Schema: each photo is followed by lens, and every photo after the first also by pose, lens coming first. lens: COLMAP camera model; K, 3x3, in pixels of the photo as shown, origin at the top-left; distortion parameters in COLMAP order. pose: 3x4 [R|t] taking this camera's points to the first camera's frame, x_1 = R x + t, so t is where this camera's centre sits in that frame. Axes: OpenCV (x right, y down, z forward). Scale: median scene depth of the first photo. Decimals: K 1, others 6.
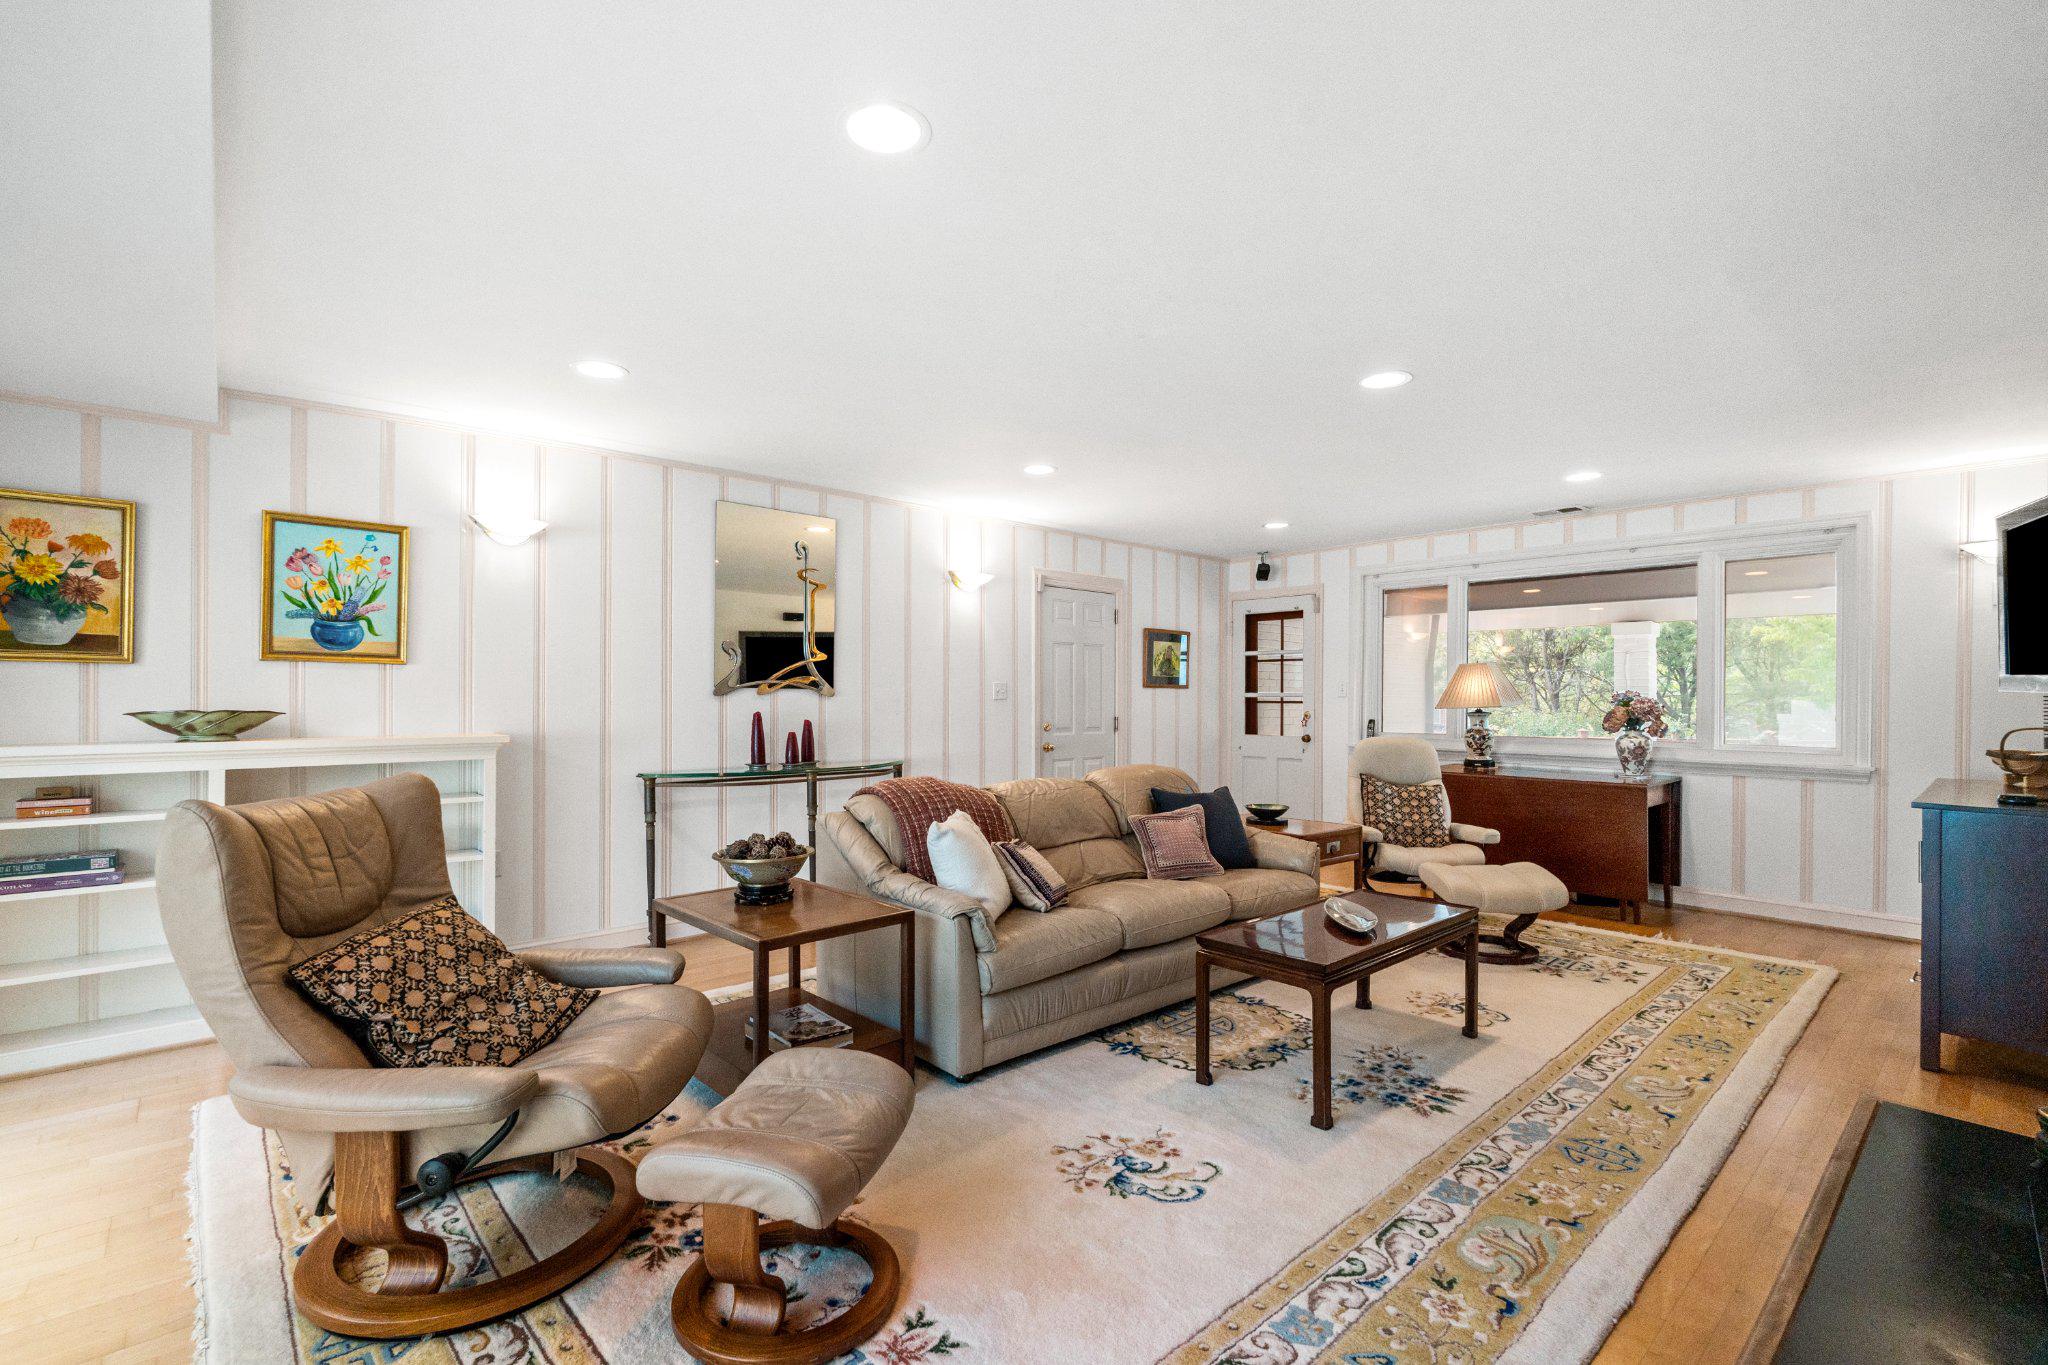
lens RADIAL K [[910.7, 0, 986.7], [0, 910.7, 693.4], [0, 0, 1]] dist [-0.003239, 0.001068]
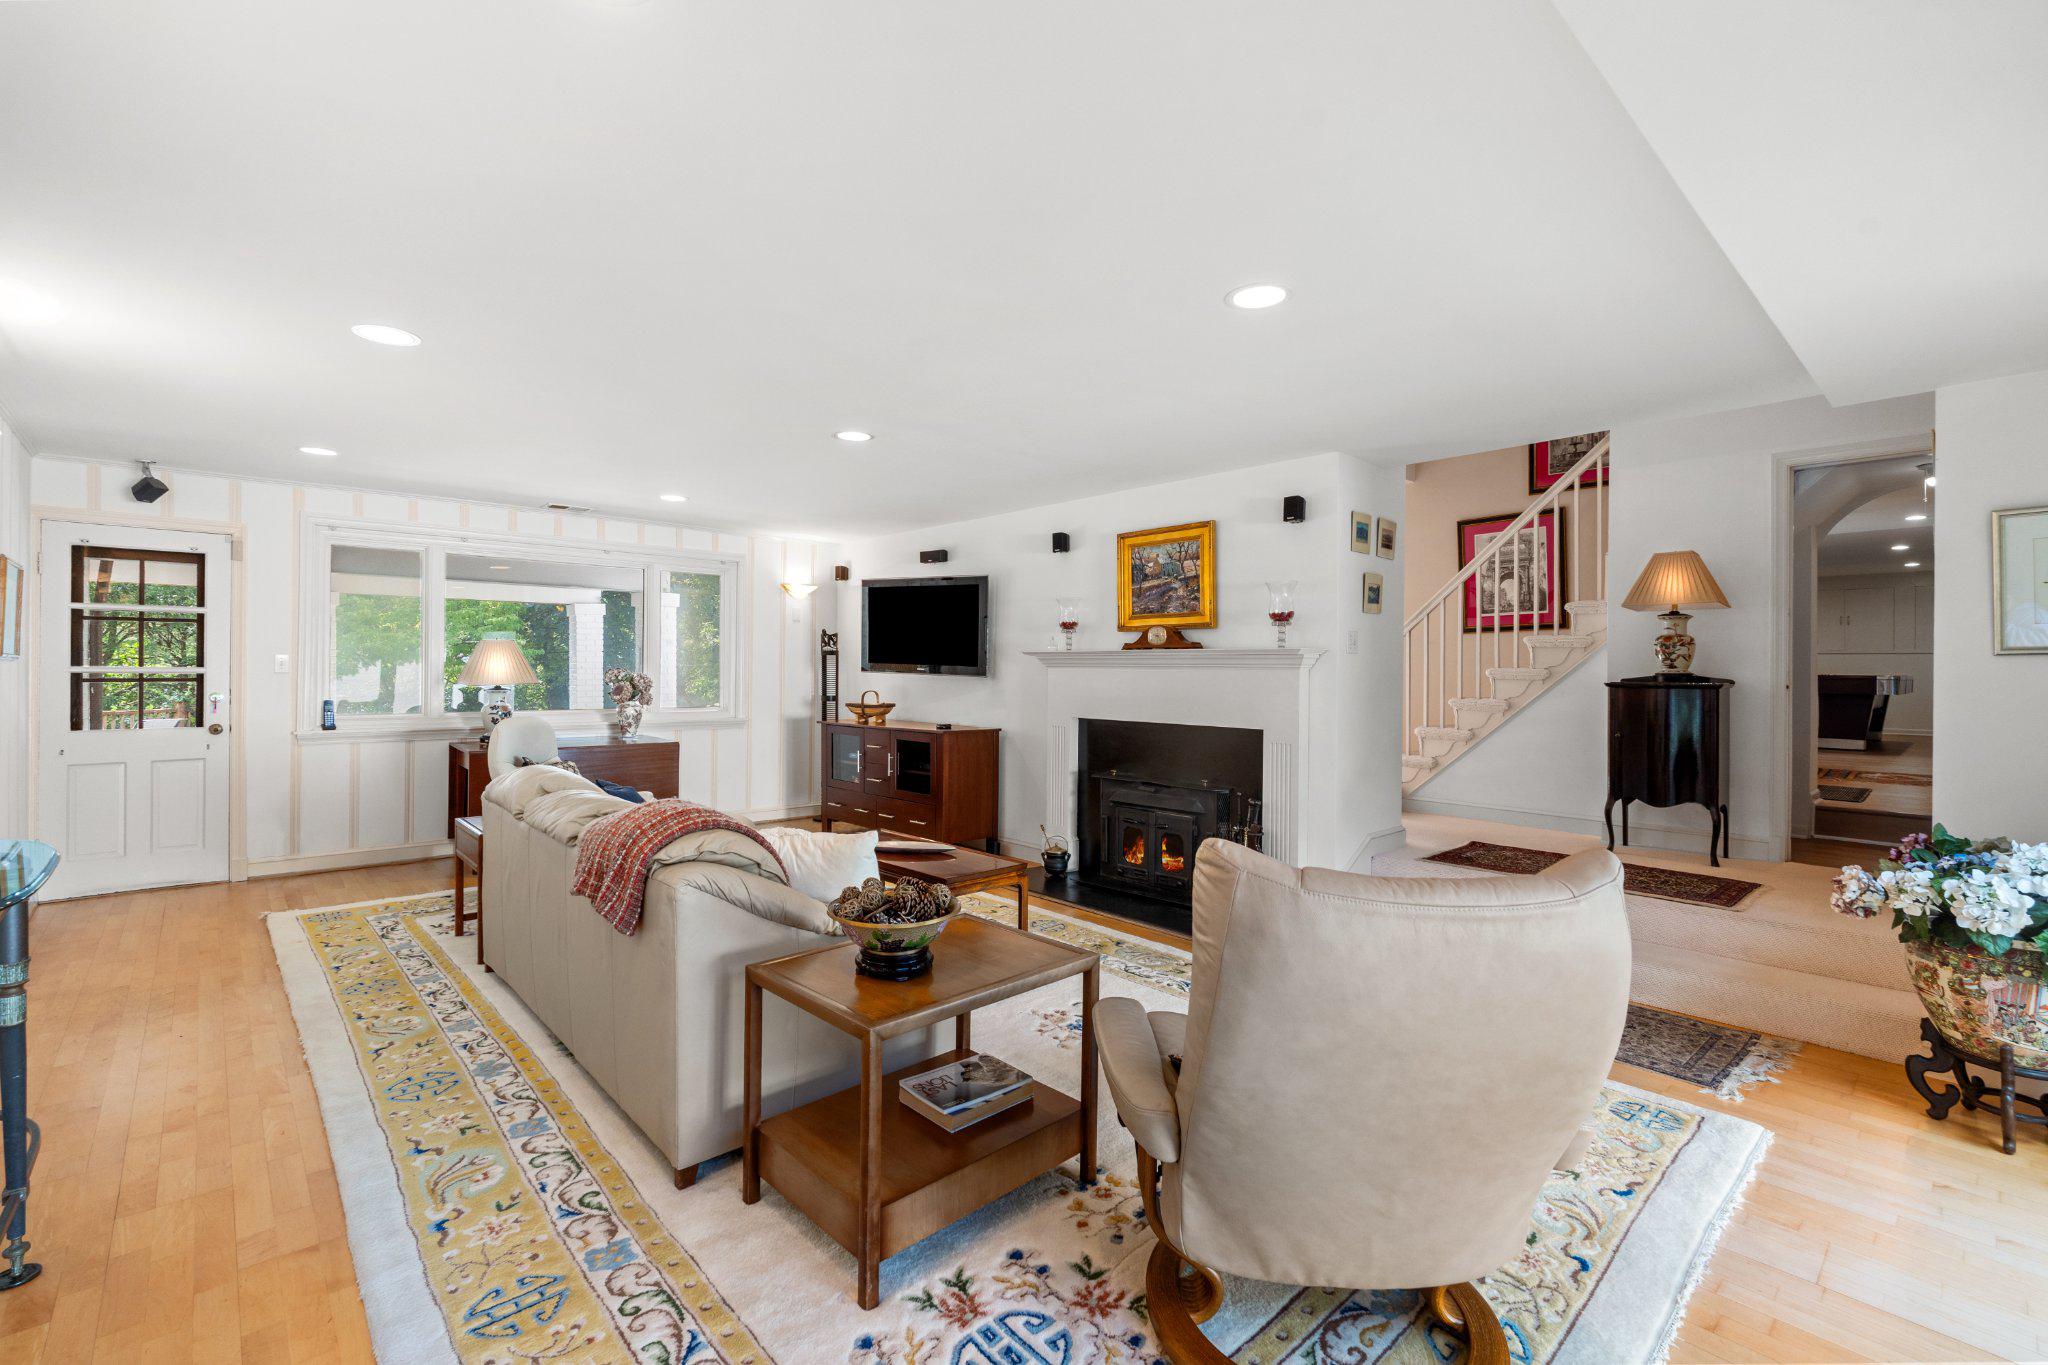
lens RADIAL K [[910.7, 0, 1014.5], [0, 910.7, 671.6], [0, 0, 1]] dist [-0.003239, 0.001068]
pose [[-0.026983, -0.006116, 0.999617, -0.591176], [-0.012398, 0.999906, 0.005783, -0.013633], [-0.999559, -0.012237, -0.027056, 0.553301]]
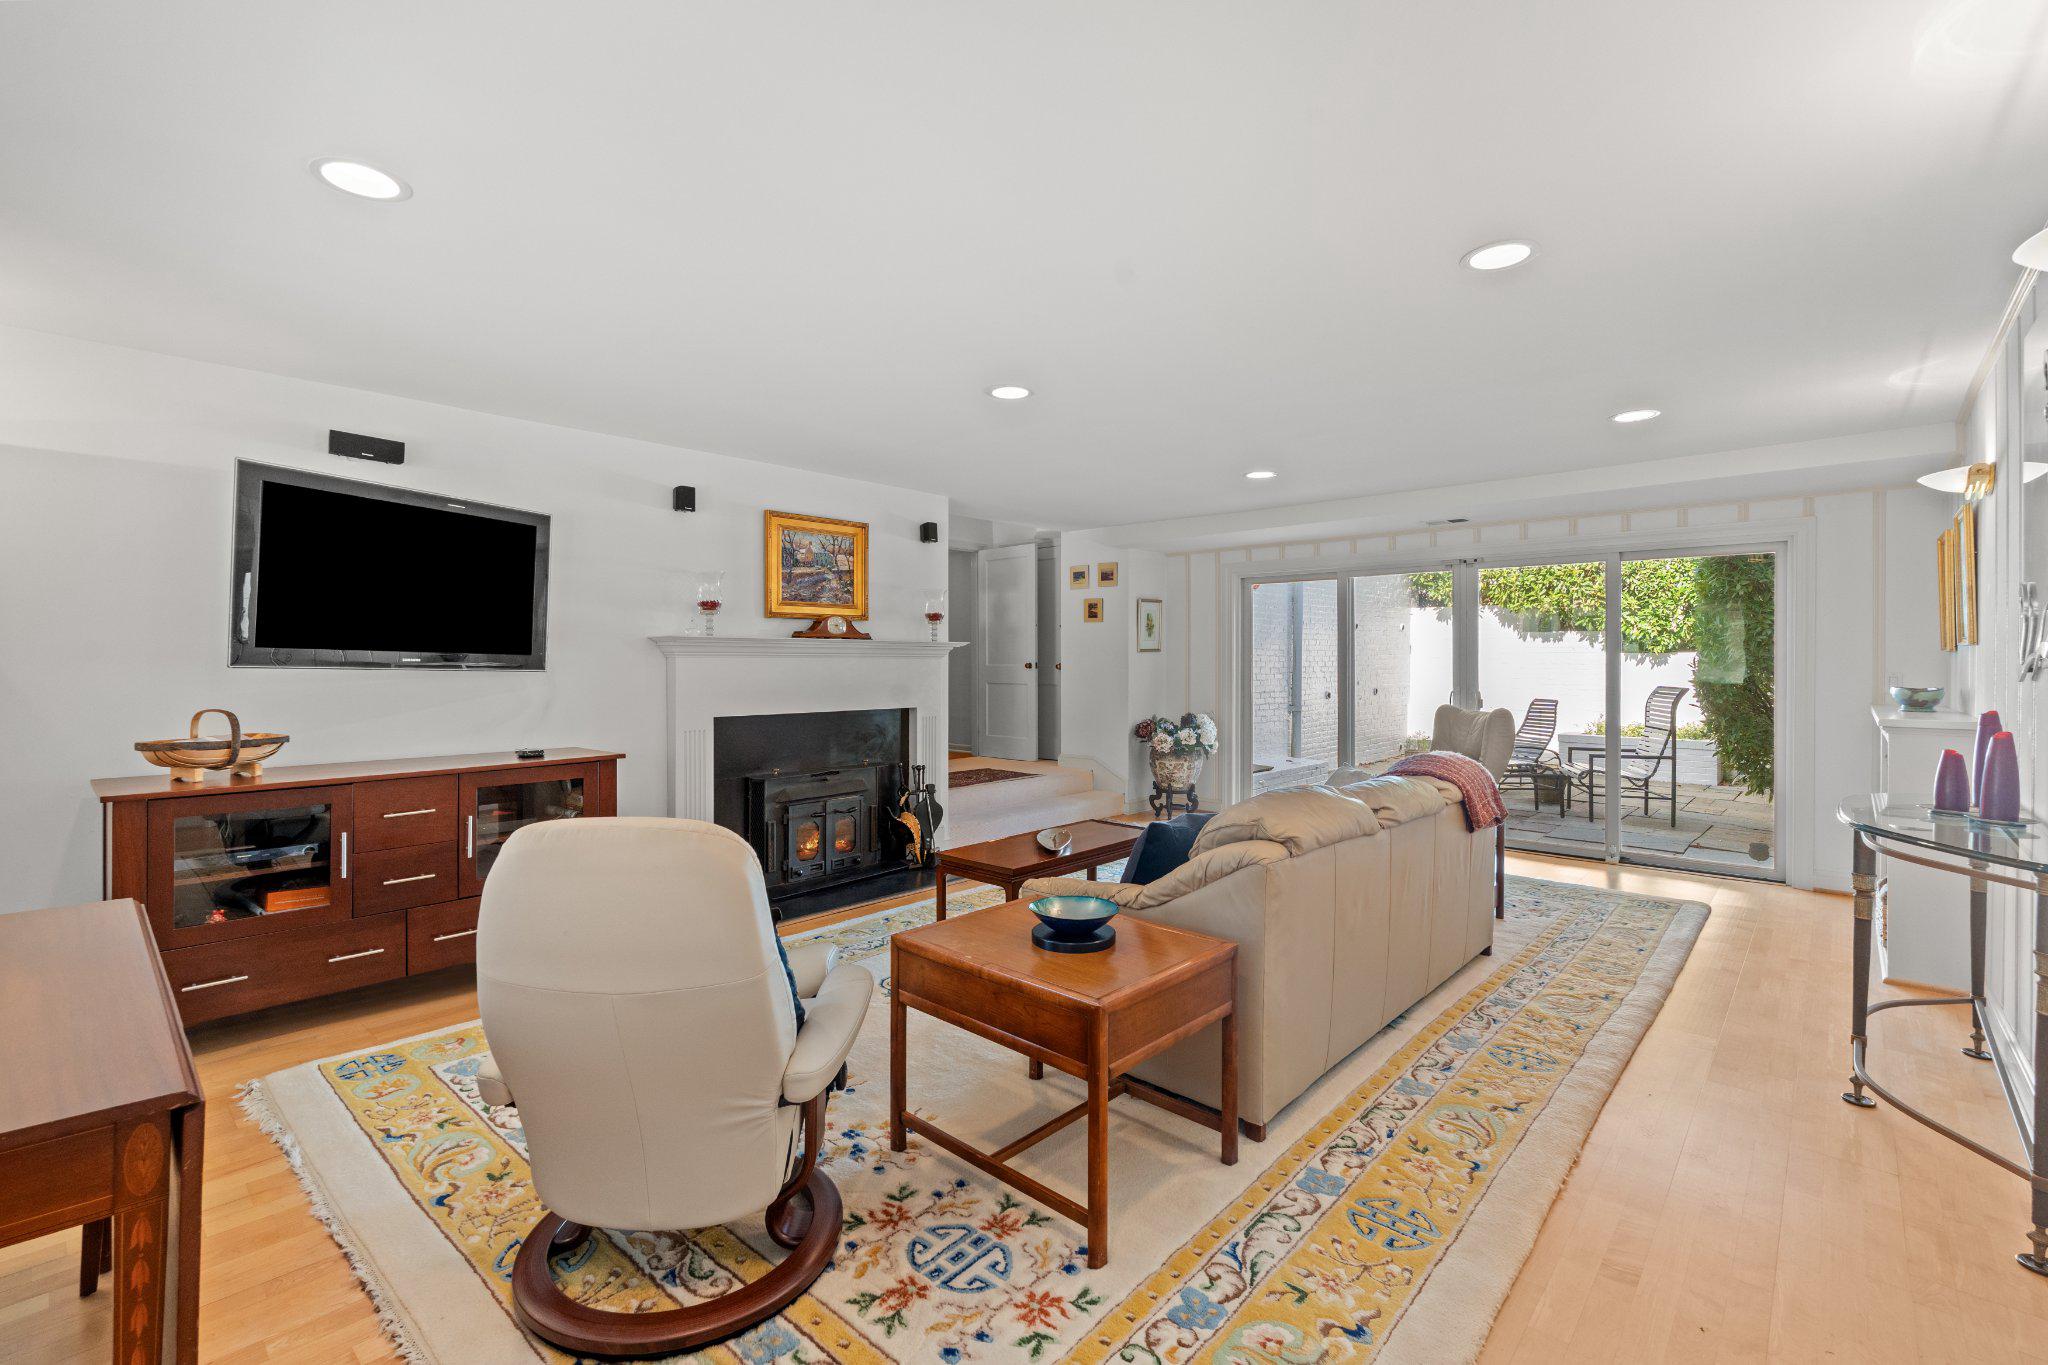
lens RADIAL K [[910.7, 0, 1021.1], [0, 910.7, 659.2], [0, 0, 1]] dist [-0.003239, 0.001068]
pose [[-0.991223, -0.004297, -0.132133, 0.391293], [-0.003530, 0.999976, -0.006044, -0.005620], [0.132156, -0.005524, -0.991214, 1.454714]]
